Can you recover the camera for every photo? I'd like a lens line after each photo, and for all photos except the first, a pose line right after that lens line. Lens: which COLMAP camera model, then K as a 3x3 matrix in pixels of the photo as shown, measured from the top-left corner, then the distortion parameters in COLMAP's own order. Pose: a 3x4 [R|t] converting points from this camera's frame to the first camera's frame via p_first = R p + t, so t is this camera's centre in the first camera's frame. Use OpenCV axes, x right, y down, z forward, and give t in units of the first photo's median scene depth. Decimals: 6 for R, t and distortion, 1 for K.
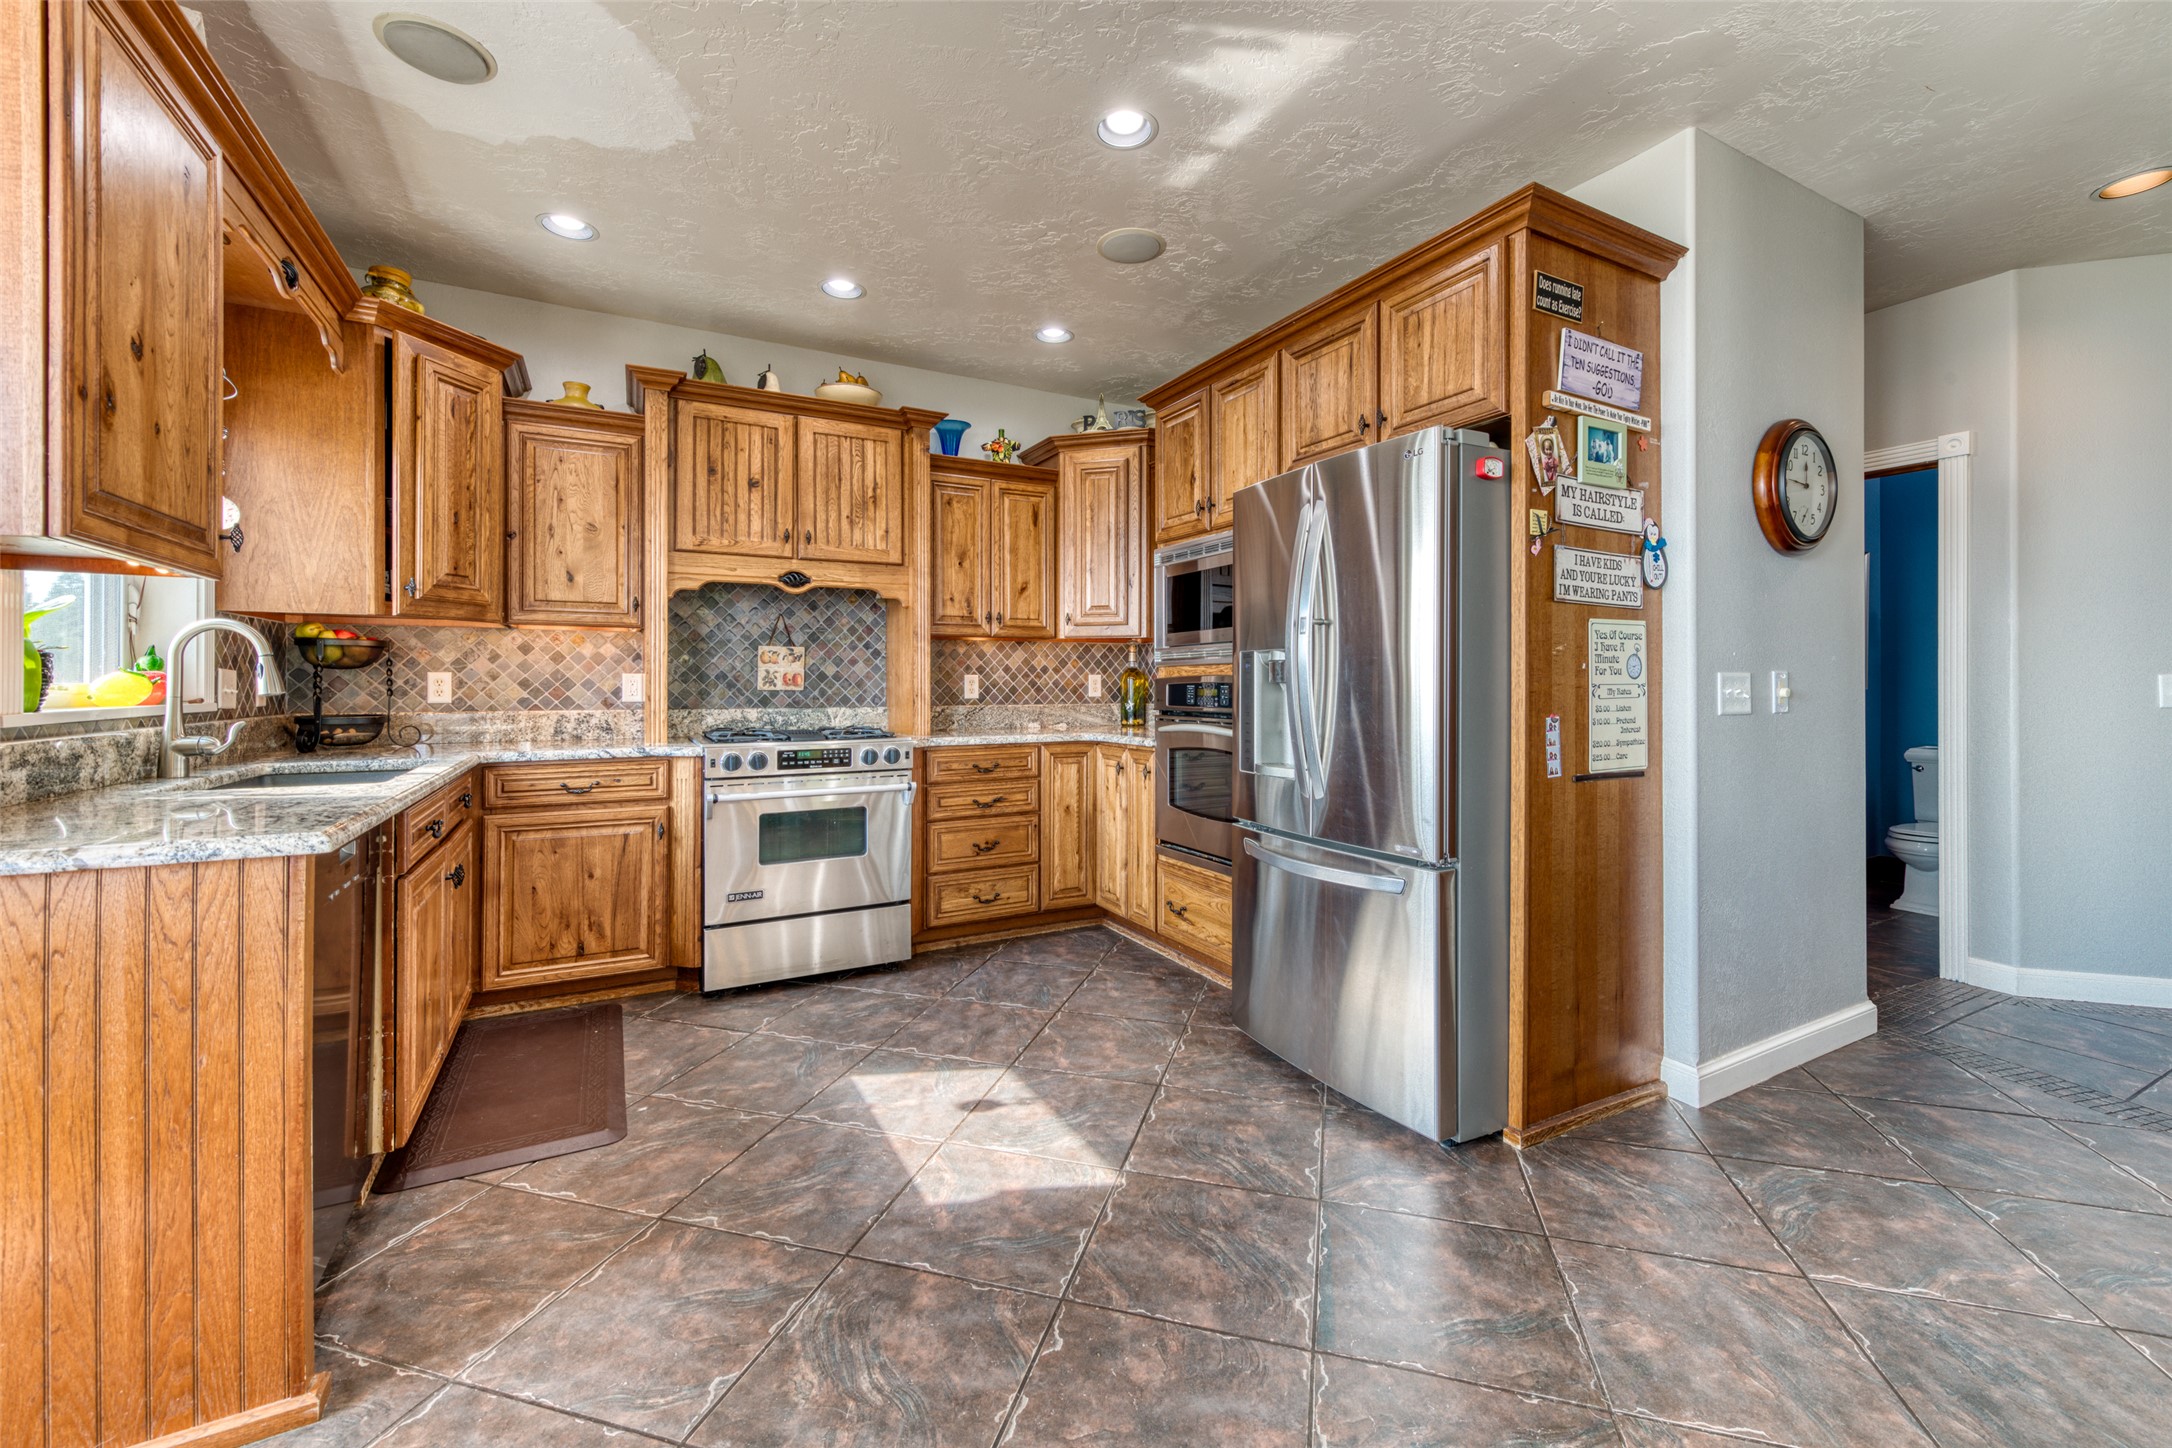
lens RADIAL K [[866.2, 0, 1083.4], [0, 866.2, 683.6], [0, 0, 1]] dist [0.005668, -0.001026]
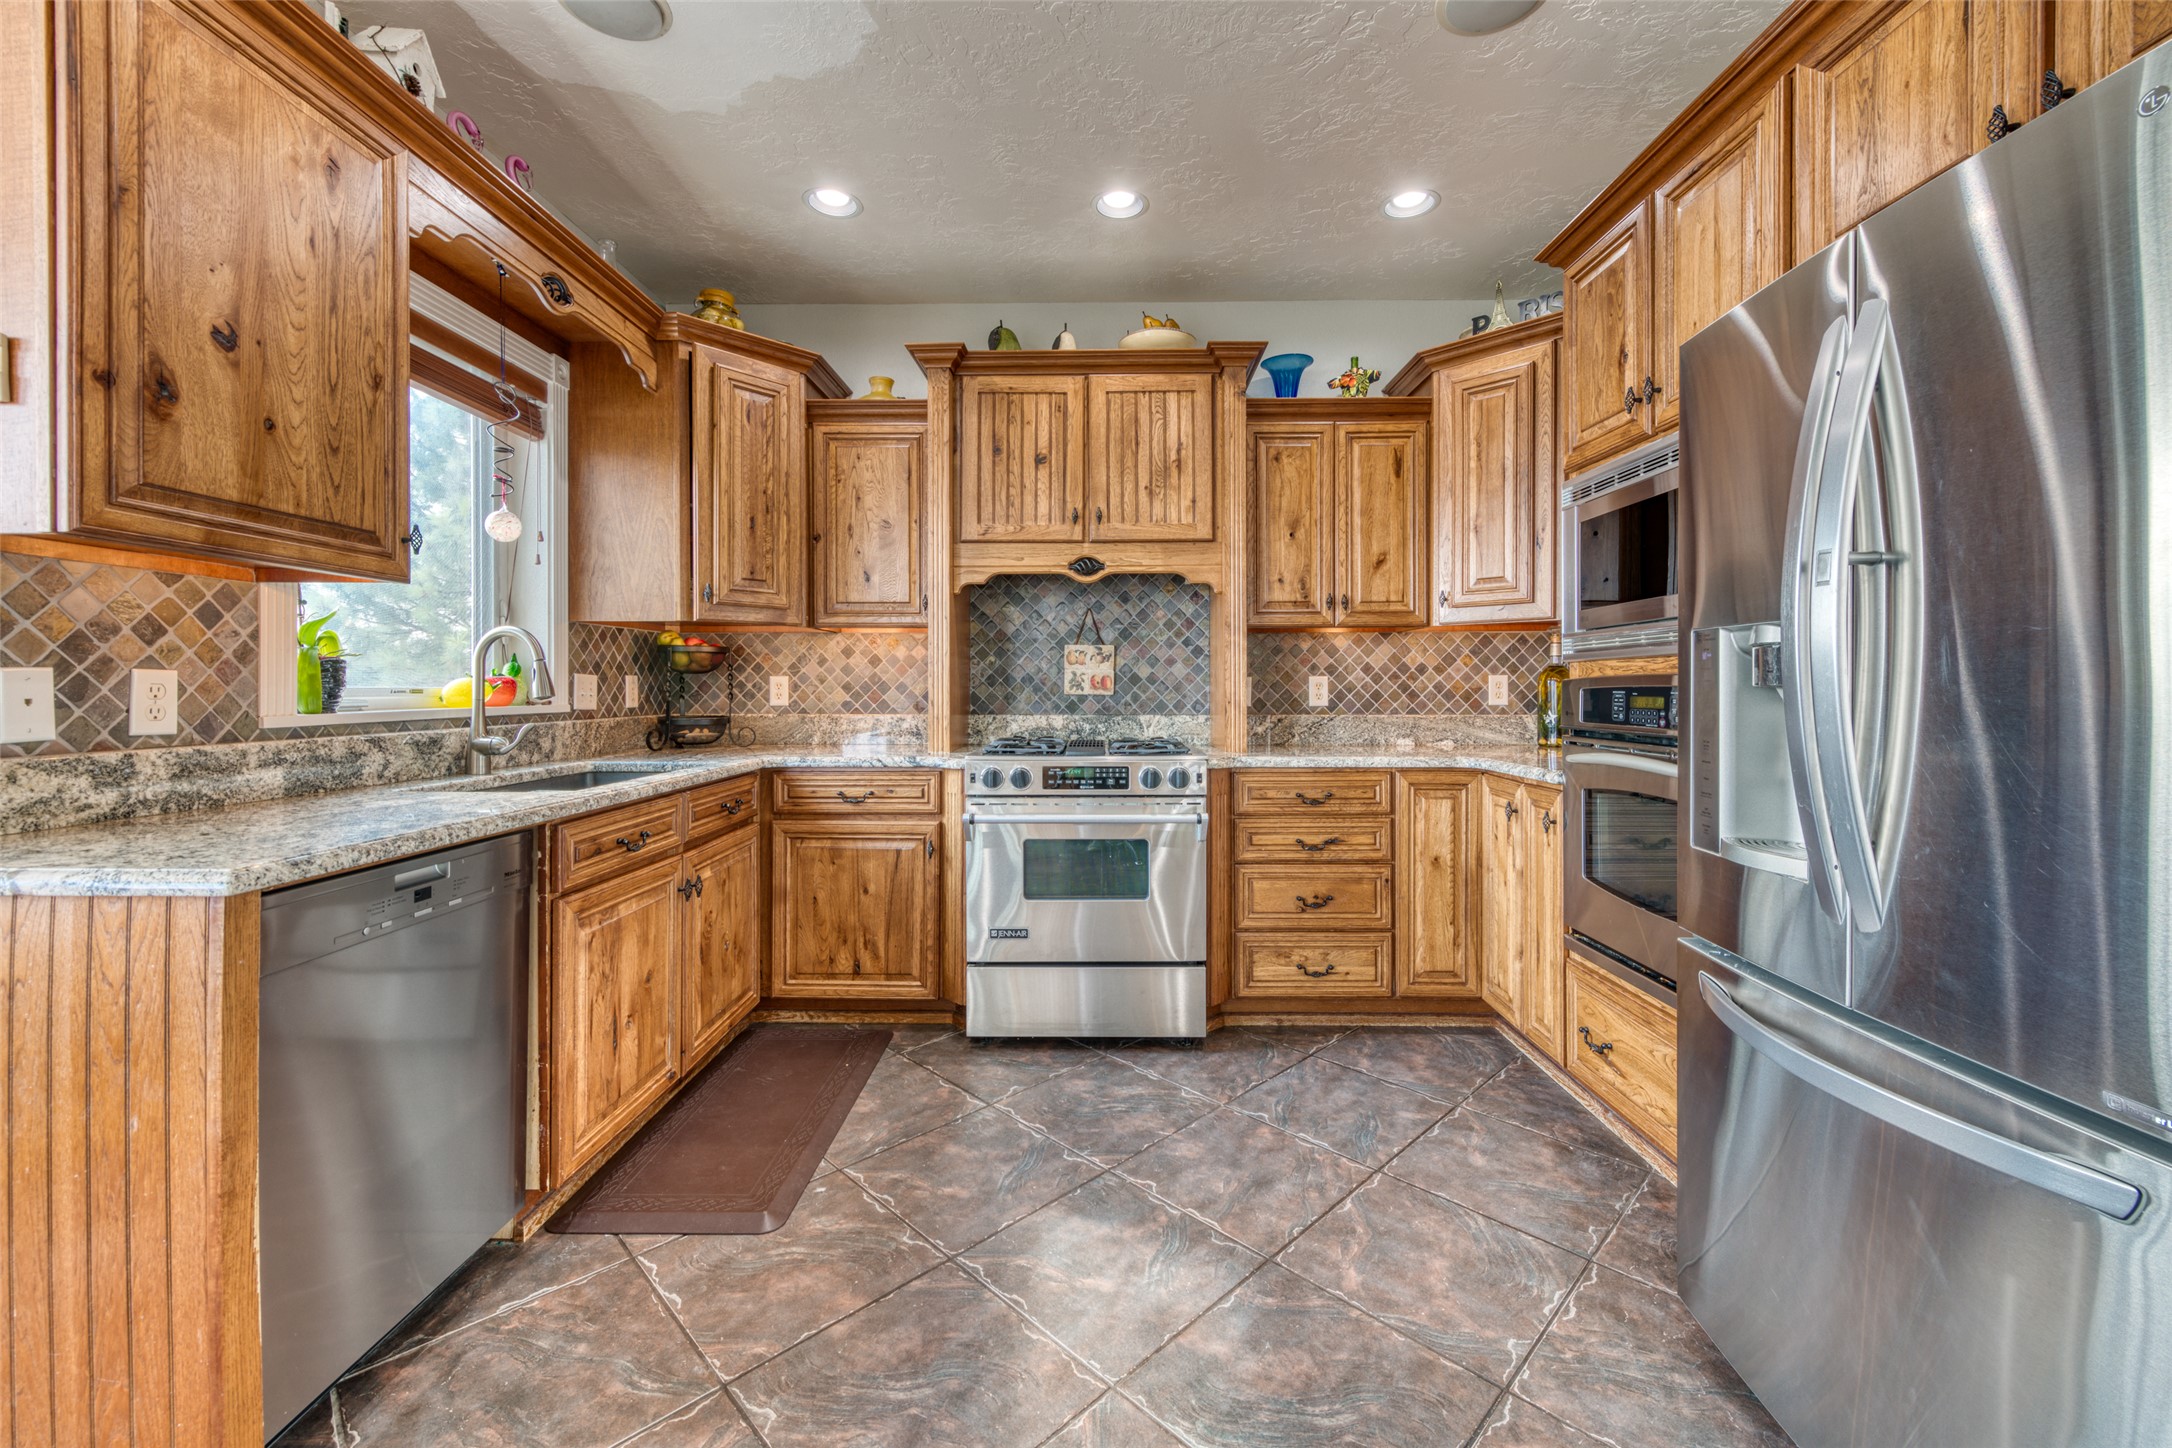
lens RADIAL K [[866.2, 0, 1087.3], [0, 866.2, 686.9], [0, 0, 1]] dist [0.005668, -0.001026]
pose [[0.875133, 0.000826, -0.483882, 0.098512], [-0.000606, 1.000000, 0.000611, -0.001060], [0.483883, -0.000242, 0.875133, 0.291406]]
